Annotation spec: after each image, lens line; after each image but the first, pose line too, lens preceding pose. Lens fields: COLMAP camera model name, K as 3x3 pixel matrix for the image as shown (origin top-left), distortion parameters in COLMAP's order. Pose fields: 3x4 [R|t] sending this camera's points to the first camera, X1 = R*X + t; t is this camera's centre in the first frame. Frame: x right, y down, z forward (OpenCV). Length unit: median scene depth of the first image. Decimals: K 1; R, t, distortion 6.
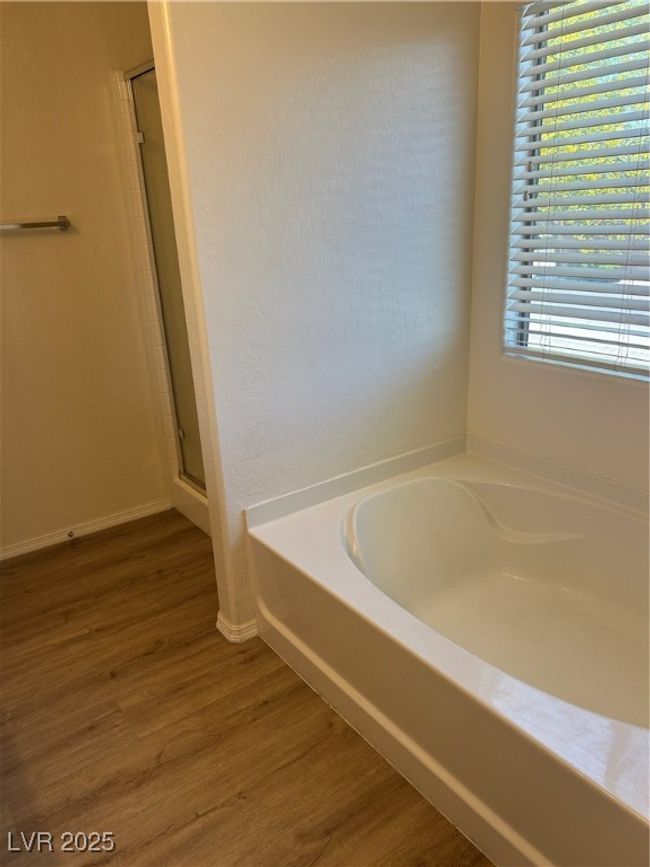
lens RADIAL K [[654.9, 0, 323.6], [0, 654.9, 431.5], [0, 0, 1]] dist [0.067293, -0.038667]
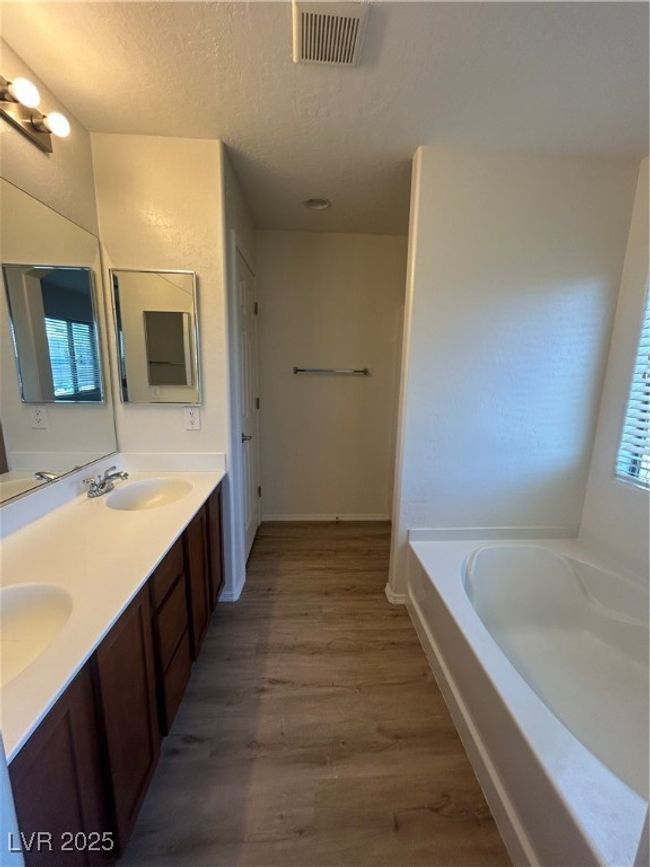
lens RADIAL K [[348.3, 0, 327.4], [0, 348.3, 433.0], [0, 0, 1]] dist [0.025729, 0.001682]
pose [[0.855620, 0.162109, -0.491564, 0.111274], [-0.227869, 0.970681, -0.076517, -0.013388], [0.464747, 0.177482, 0.867473, 0.018677]]
